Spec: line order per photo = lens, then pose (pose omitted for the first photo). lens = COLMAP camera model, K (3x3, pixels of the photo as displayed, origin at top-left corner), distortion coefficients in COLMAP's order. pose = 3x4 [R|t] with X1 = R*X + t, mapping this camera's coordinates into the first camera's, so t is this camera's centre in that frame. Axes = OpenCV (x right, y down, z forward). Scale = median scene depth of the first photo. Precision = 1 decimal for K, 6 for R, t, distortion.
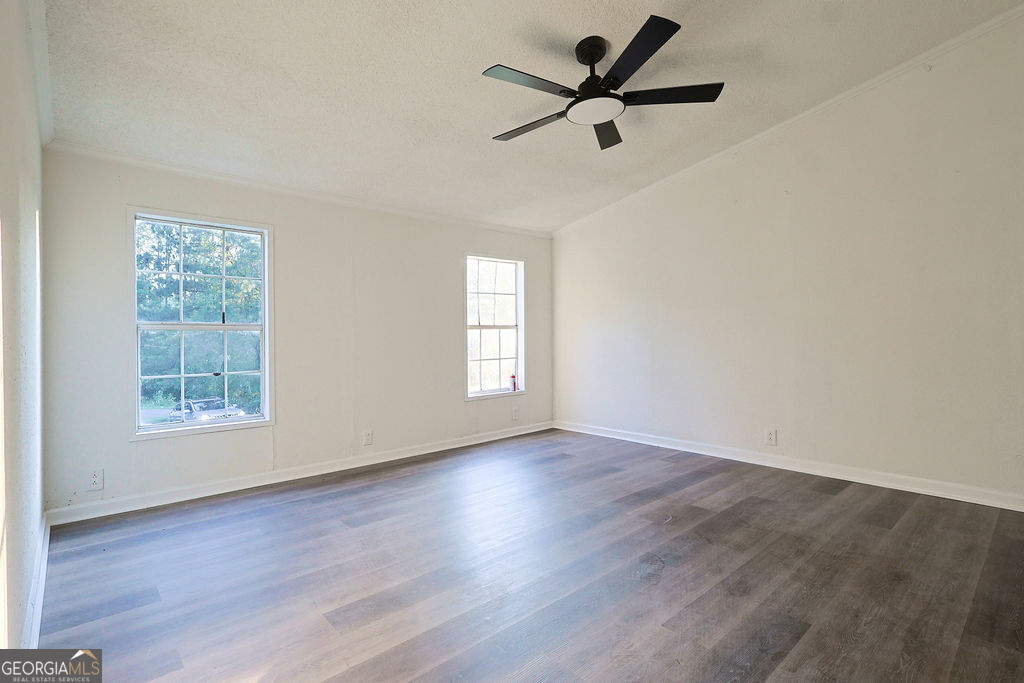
lens RADIAL K [[489.6, 0, 512.0], [0, 489.6, 341.5], [0, 0, 1]] dist [-0.001872, 0.000195]
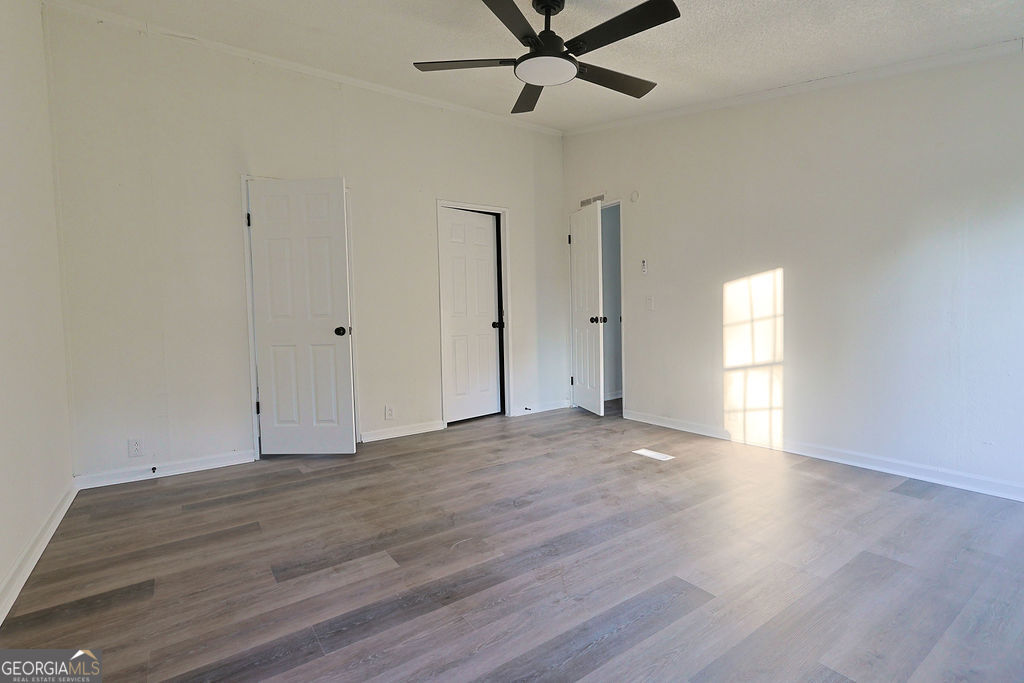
lens RADIAL K [[489.6, 0, 512.0], [0, 489.6, 341.5], [0, 0, 1]] dist [-0.001872, 0.000195]
pose [[-0.992502, 0.029080, 0.118715, 0.133971], [0.036398, 0.997538, 0.059945, -0.018613], [-0.116679, 0.063816, -0.991117, 1.861314]]
